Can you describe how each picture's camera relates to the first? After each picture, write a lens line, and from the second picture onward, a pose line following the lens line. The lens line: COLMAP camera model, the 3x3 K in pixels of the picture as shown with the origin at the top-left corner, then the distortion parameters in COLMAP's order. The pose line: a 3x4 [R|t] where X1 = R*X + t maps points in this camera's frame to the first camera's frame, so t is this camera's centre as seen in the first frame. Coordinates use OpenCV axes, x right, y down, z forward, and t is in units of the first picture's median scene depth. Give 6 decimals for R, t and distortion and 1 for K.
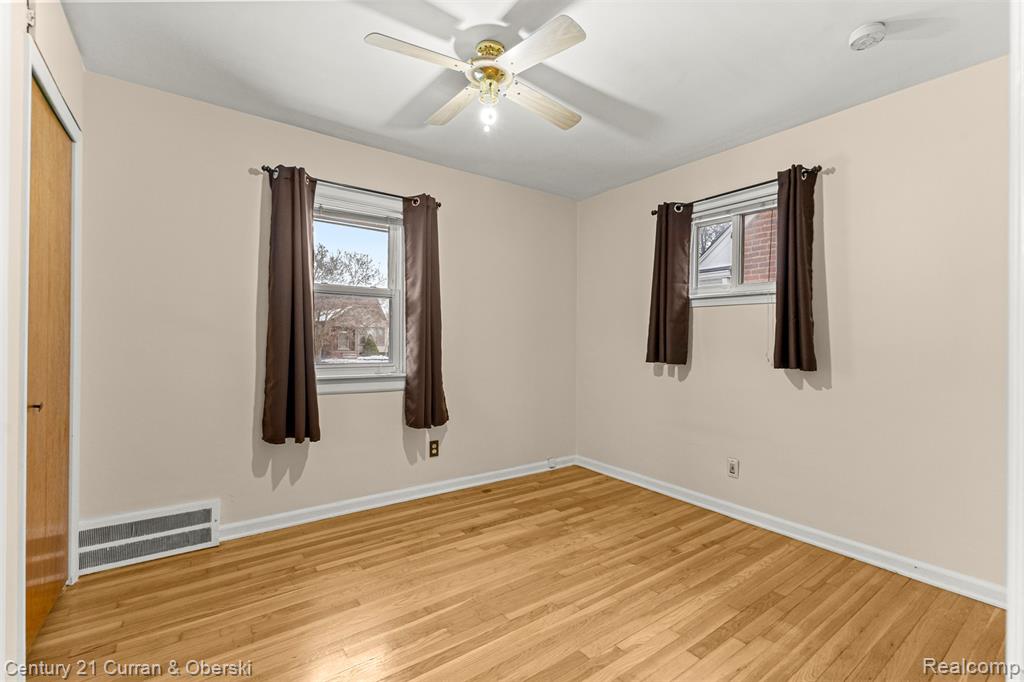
lens RADIAL K [[443.5, 0, 510.4], [0, 443.5, 339.2], [0, 0, 1]] dist [0.000268, -0.000243]
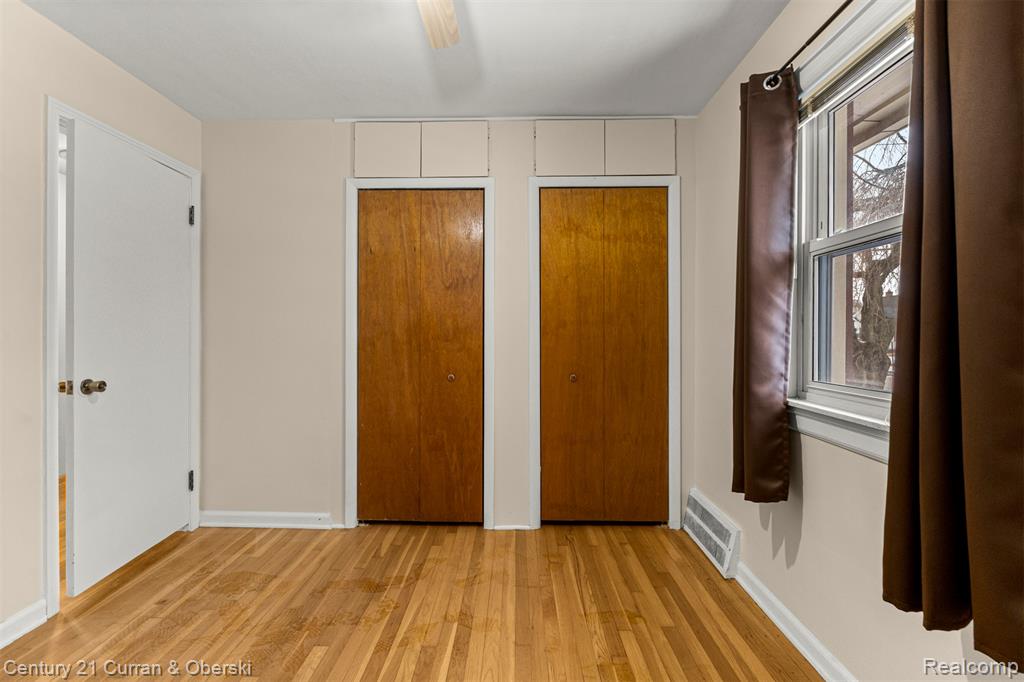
lens RADIAL K [[469.9, 0, 510.1], [0, 469.9, 338.2], [0, 0, 1]] dist [0.001666, 0.000153]
pose [[-0.600188, -0.002452, -0.799855, 0.346599], [-0.006389, 0.999978, 0.001728, 0.001966], [0.799833, 0.006148, -0.600191, 1.319041]]
